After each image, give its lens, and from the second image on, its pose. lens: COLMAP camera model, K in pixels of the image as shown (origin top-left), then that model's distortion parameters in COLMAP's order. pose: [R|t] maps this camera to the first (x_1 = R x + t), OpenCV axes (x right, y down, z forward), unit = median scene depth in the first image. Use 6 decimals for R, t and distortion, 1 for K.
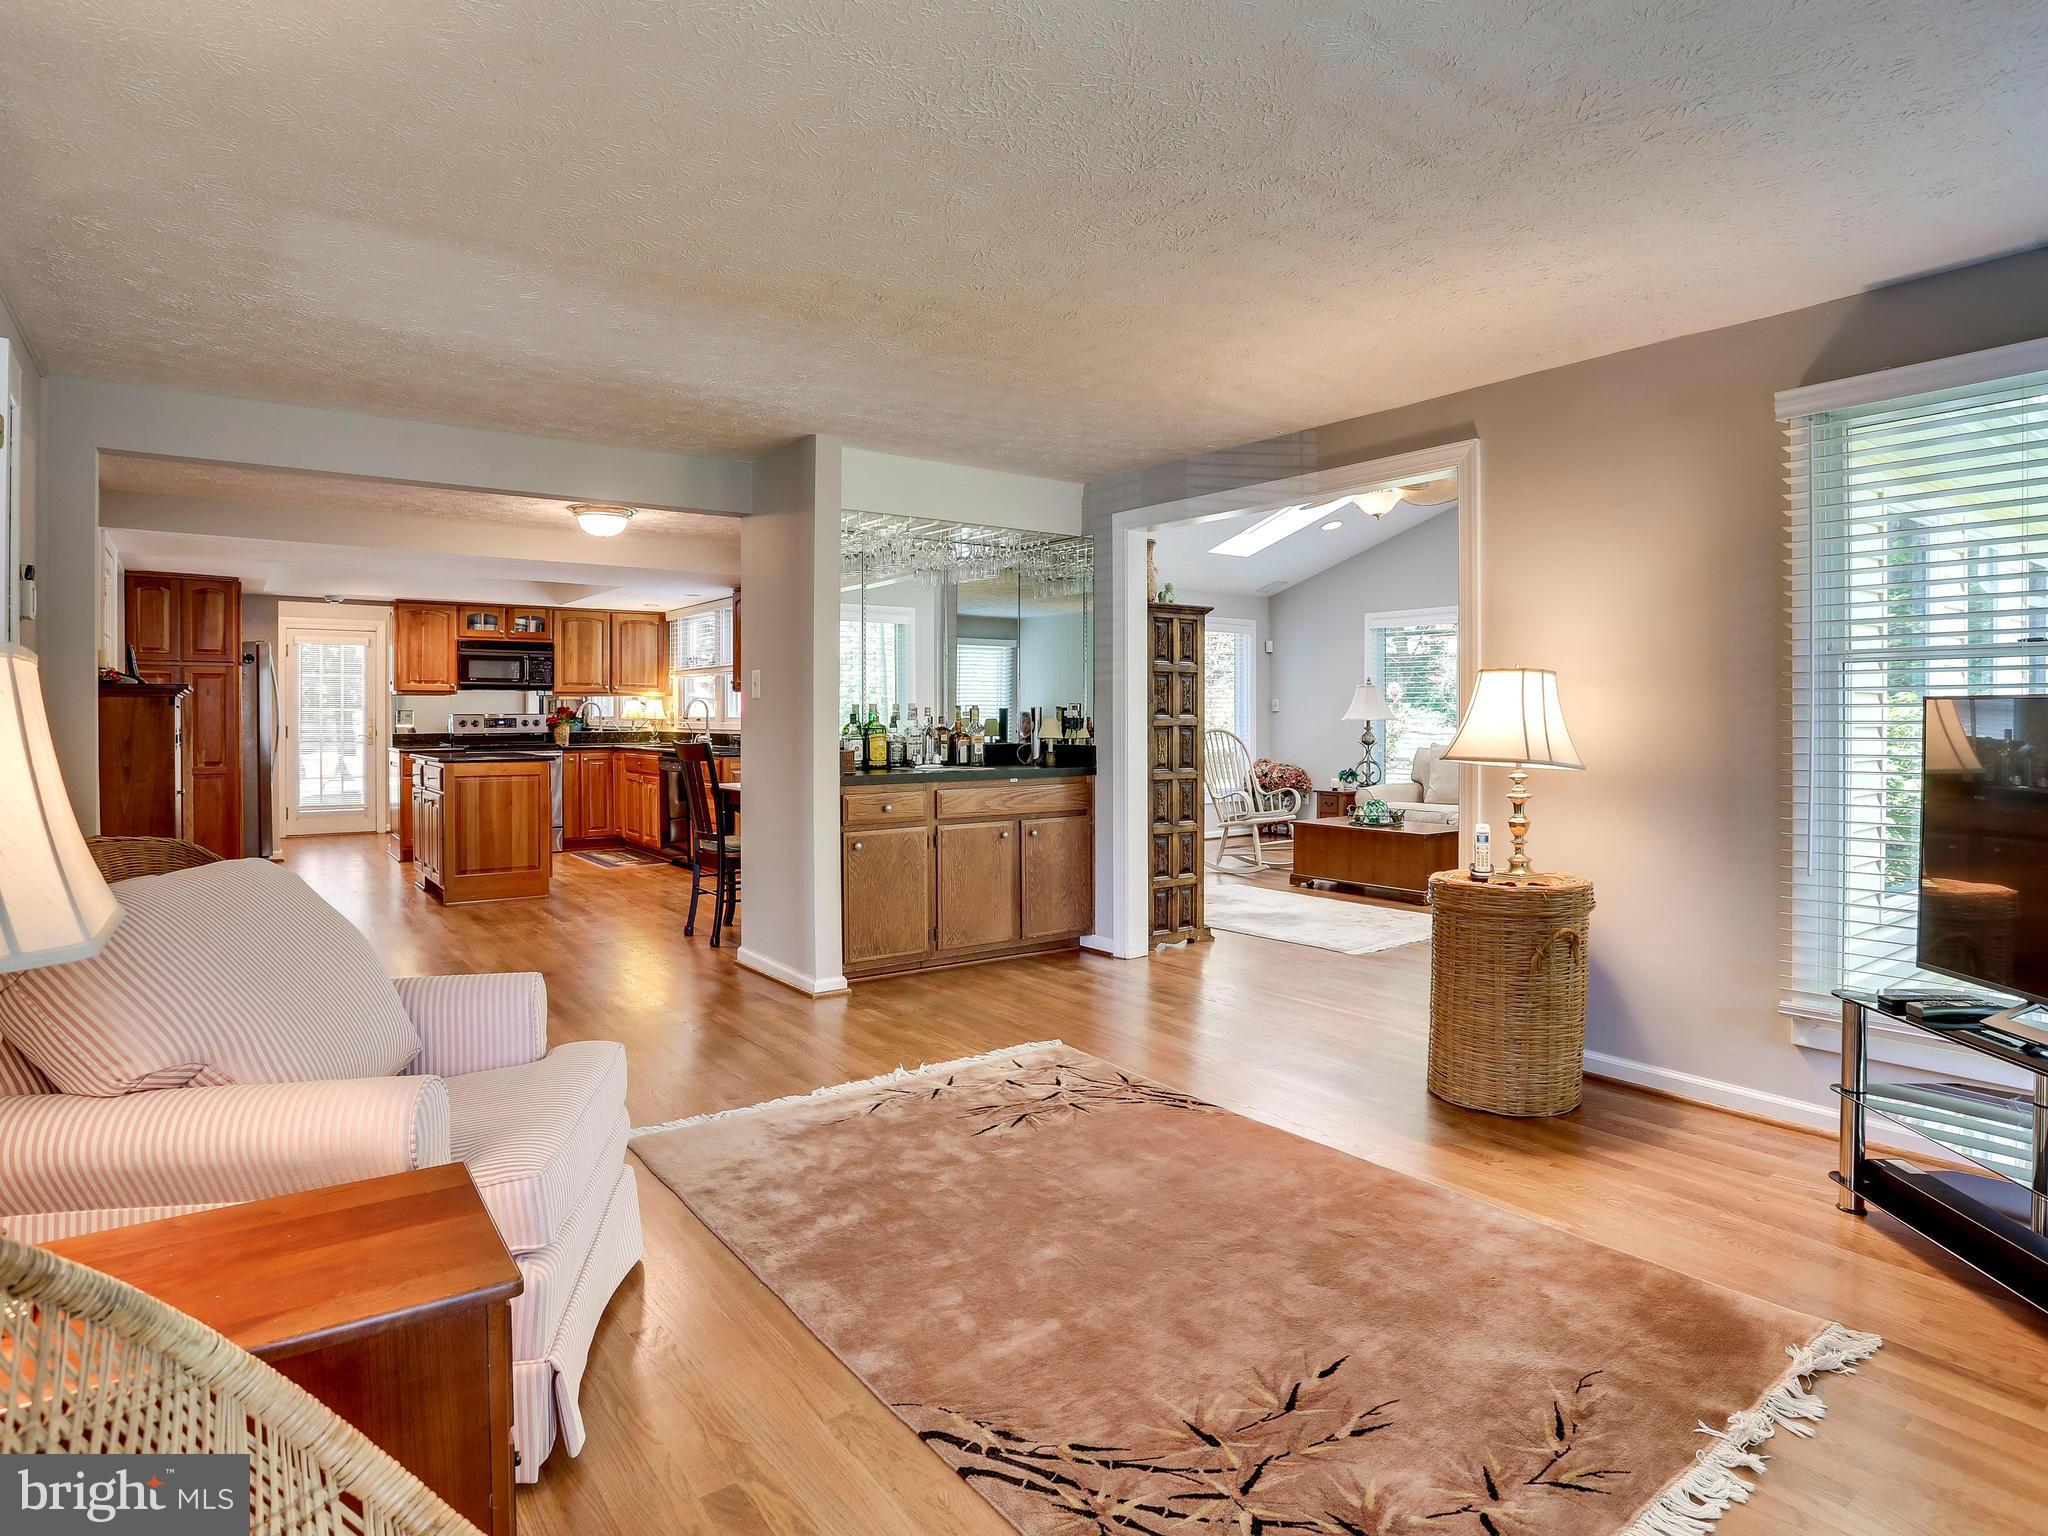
lens RADIAL K [[1116.1, 0, 1038.4], [0, 1116.1, 719.6], [0, 0, 1]] dist [-0.049150, 0.021757]
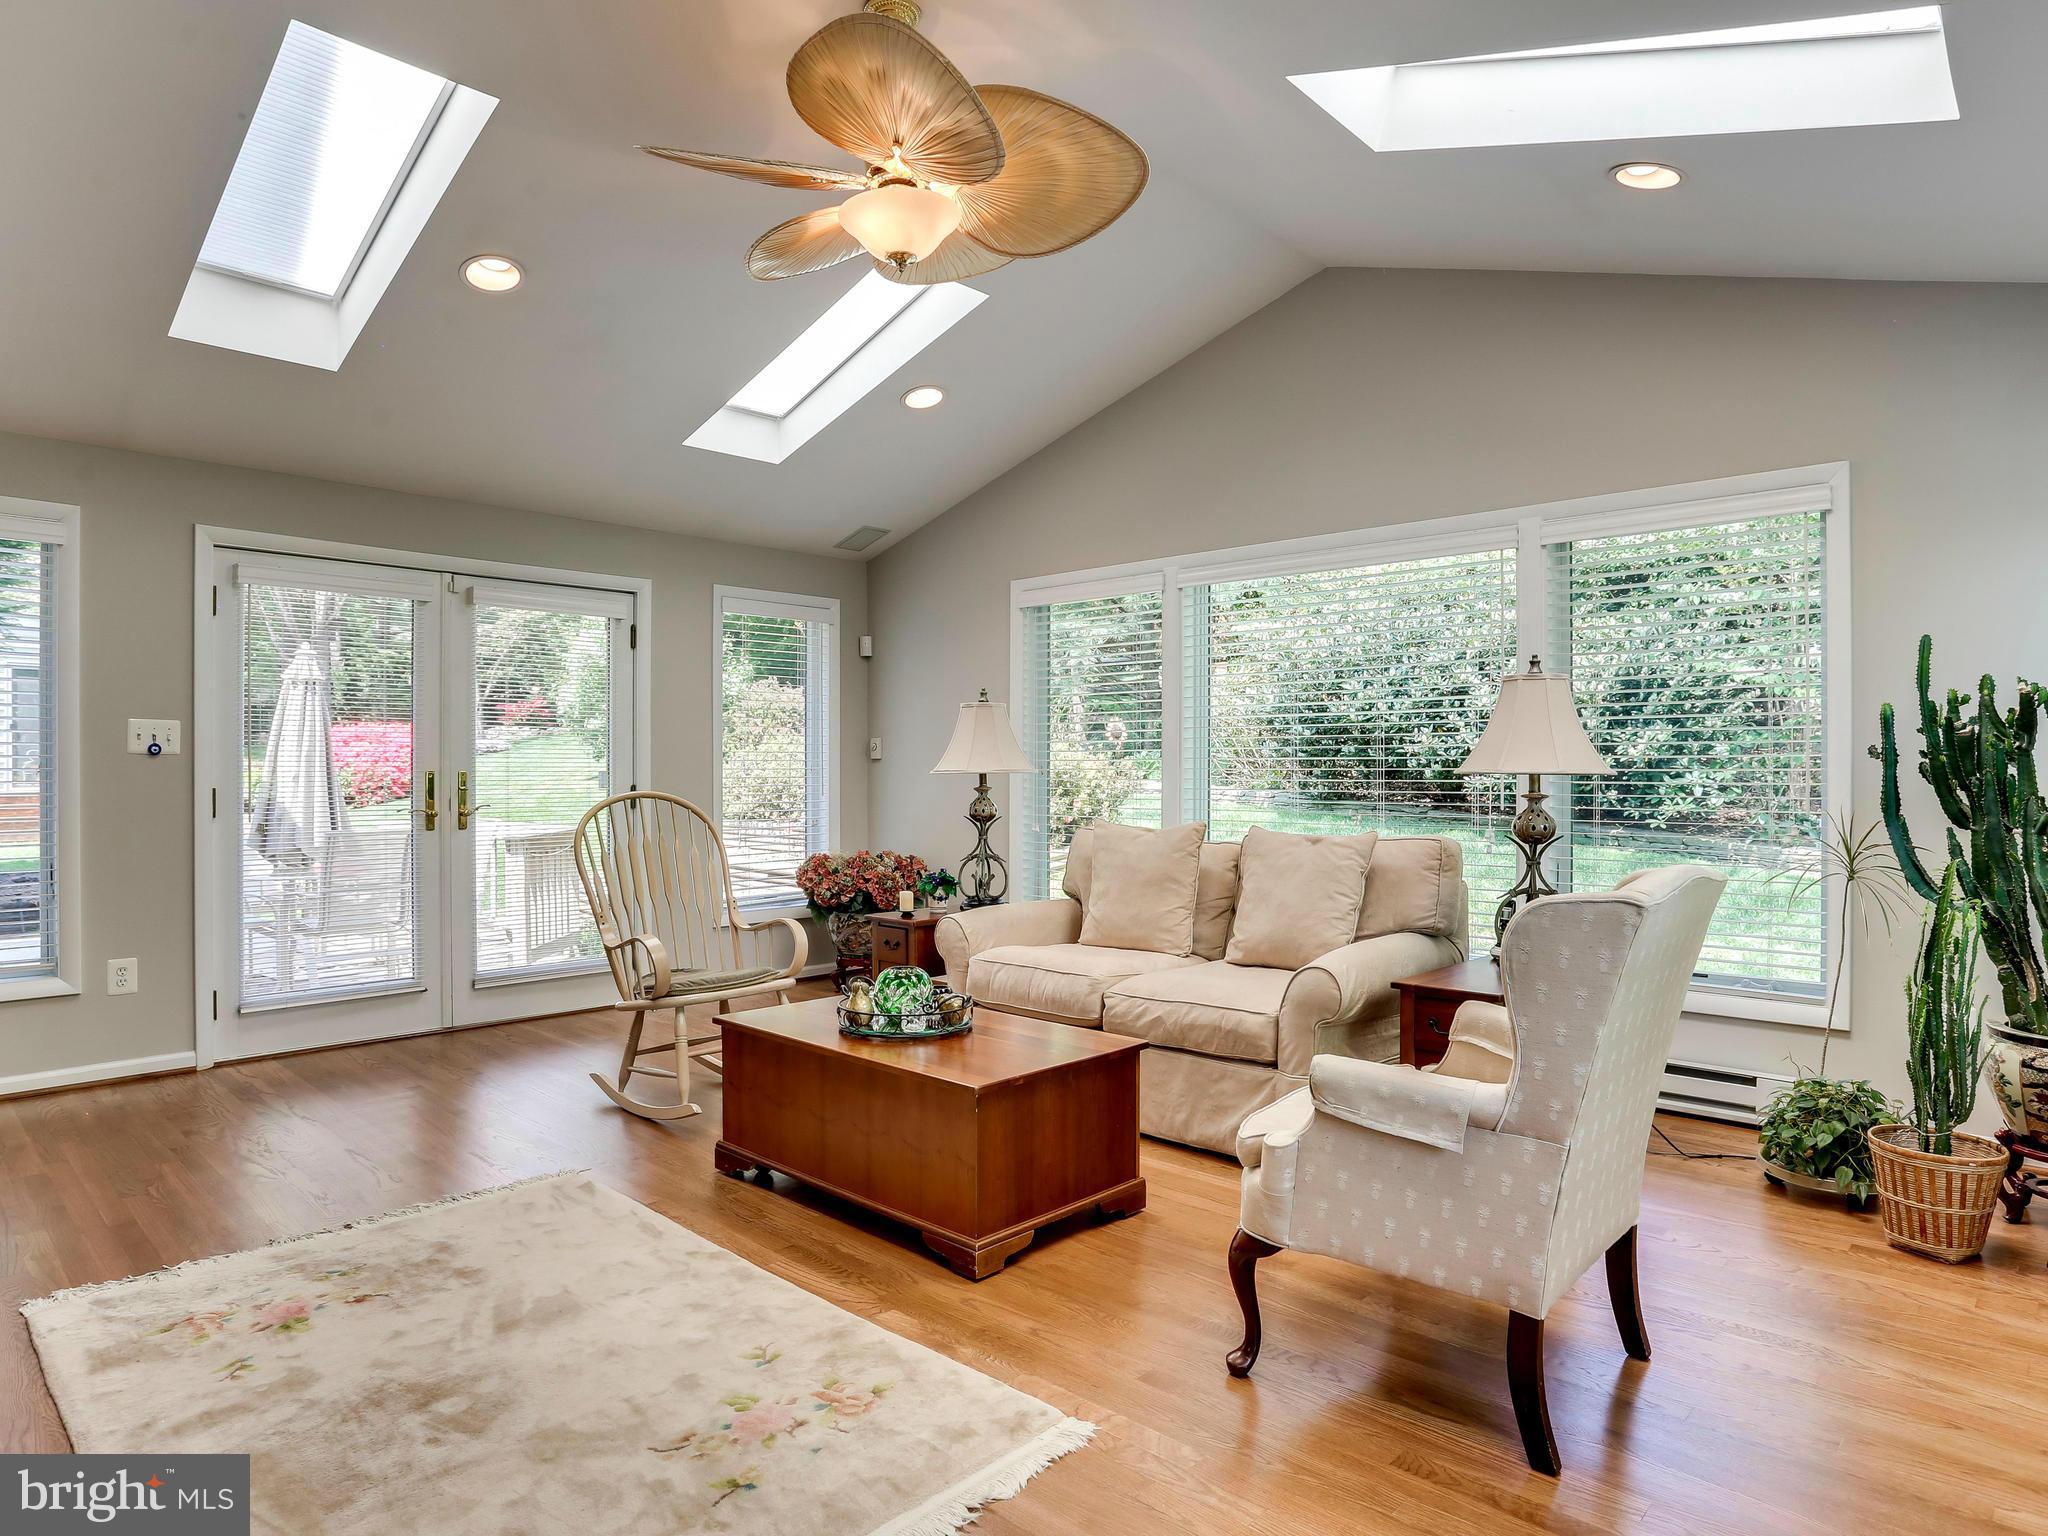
lens RADIAL K [[1163.3, 0, 1057.8], [0, 1163.3, 763.0], [0, 0, 1]] dist [-0.068272, 0.024647]
pose [[0.985442, -0.002663, 0.169988, 0.389982], [0.004727, 0.999920, -0.011740, 0.002494], [-0.169944, 0.012373, 0.985376, 0.761731]]
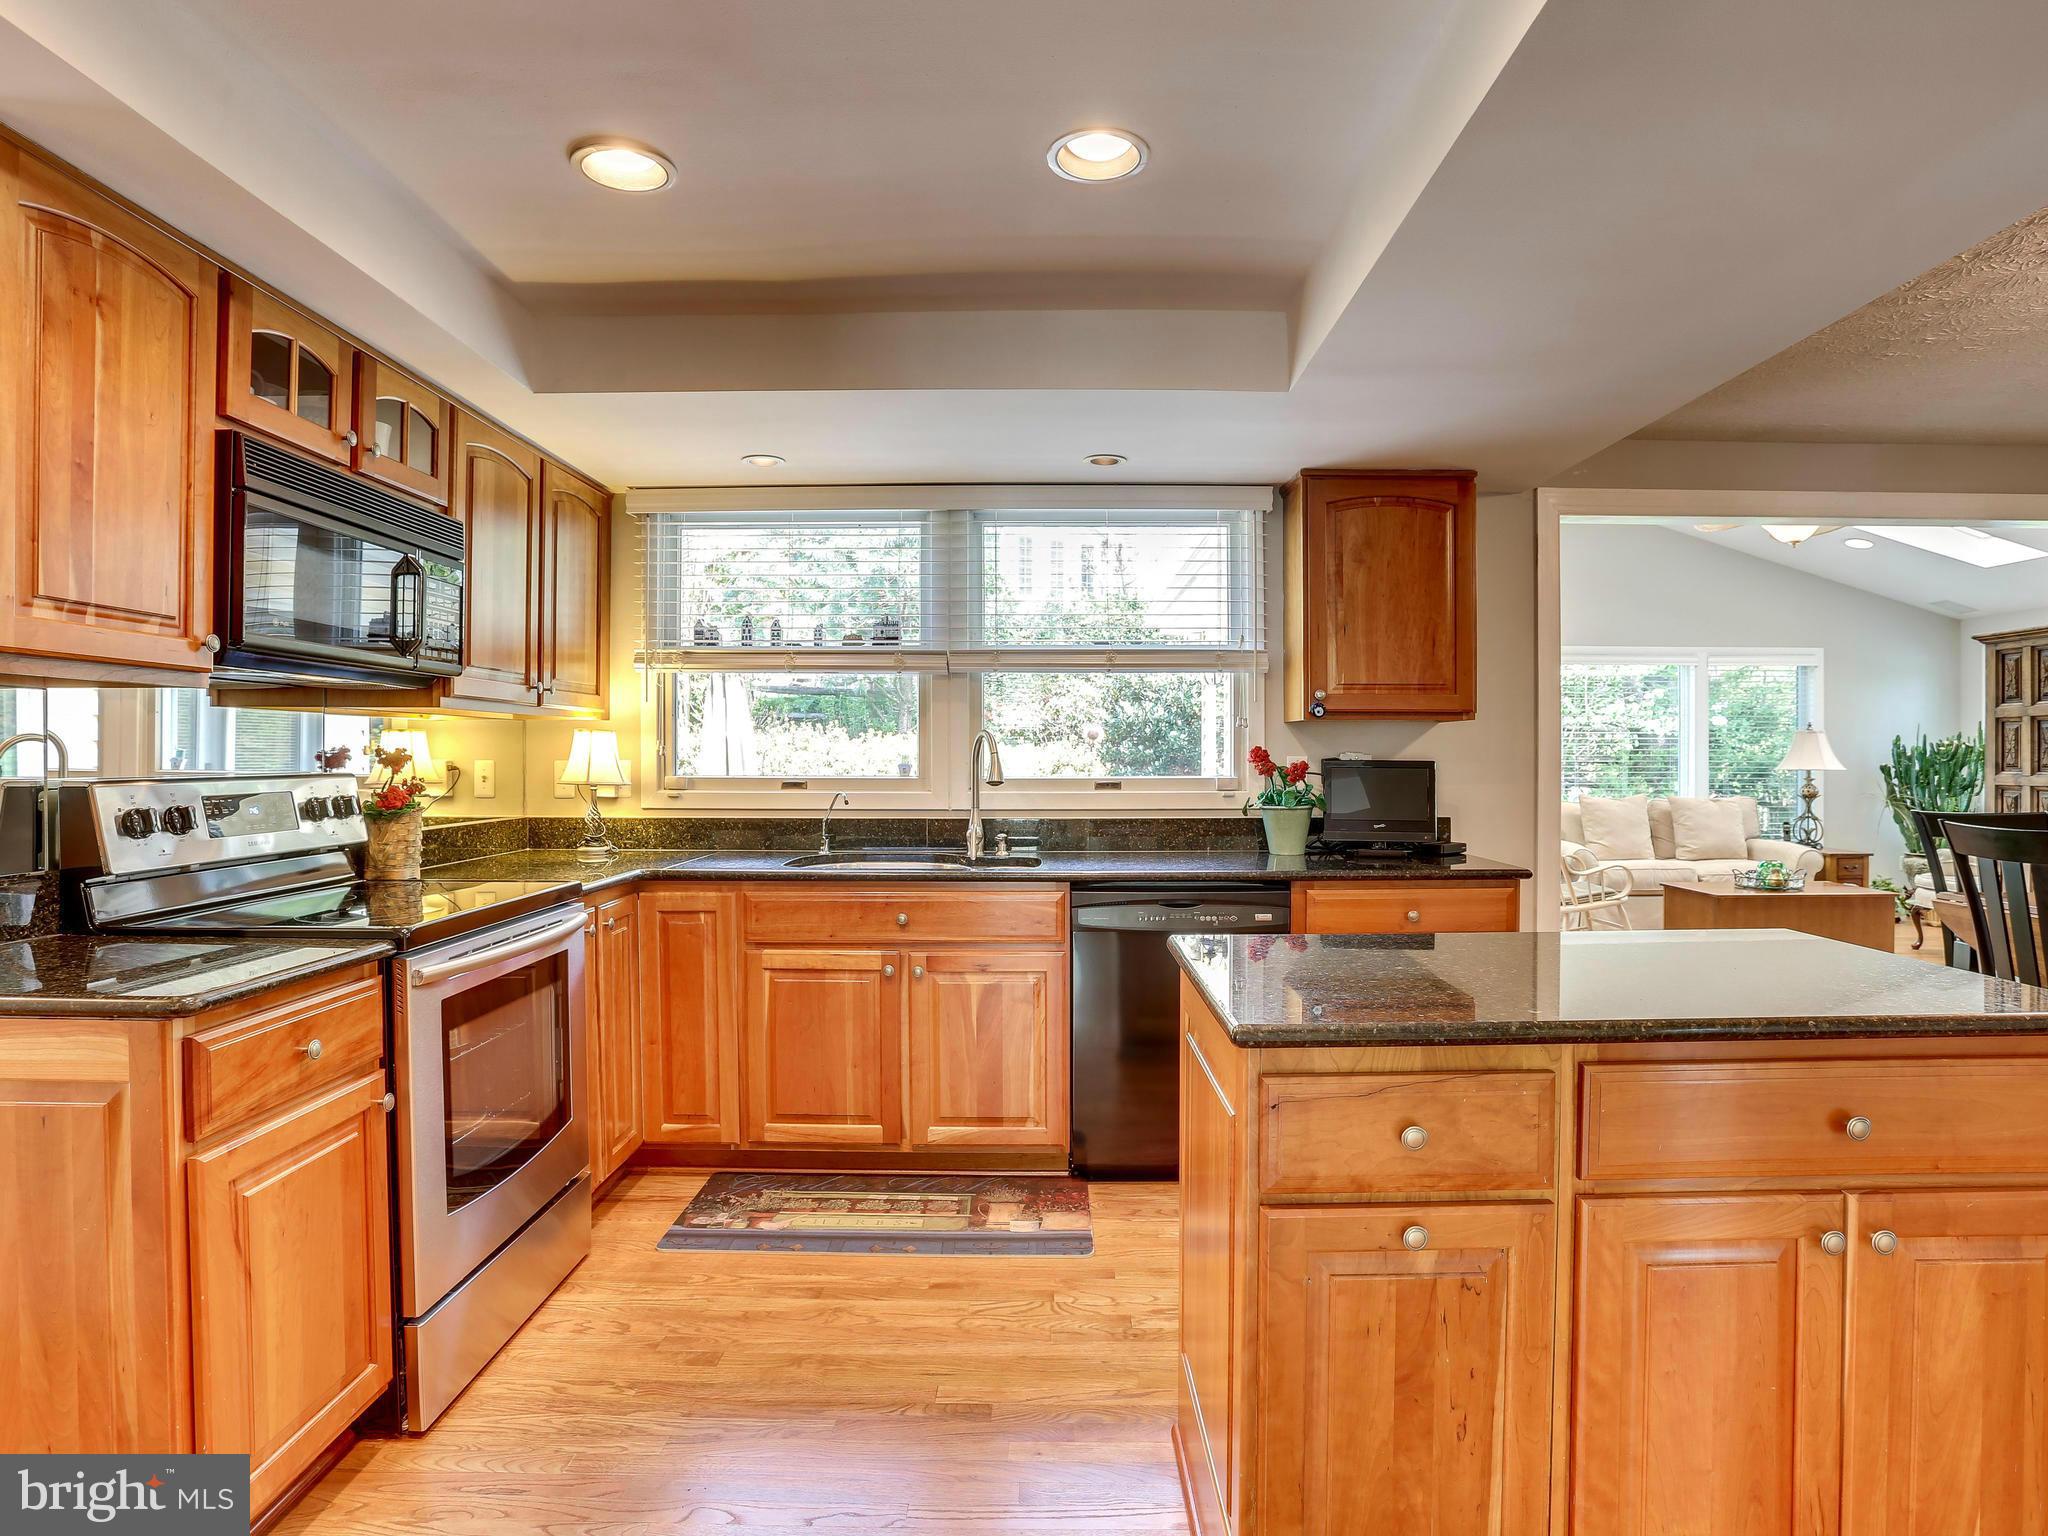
lens RADIAL K [[1140.5, 0, 1050.6], [0, 1140.5, 753.3], [0, 0, 1]] dist [-0.059034, 0.017497]
pose [[0.598090, 0.004105, 0.801419, -1.006543], [0.002367, 0.999973, -0.006888, -0.014109], [-0.801426, 0.006017, 0.598064, 1.242898]]
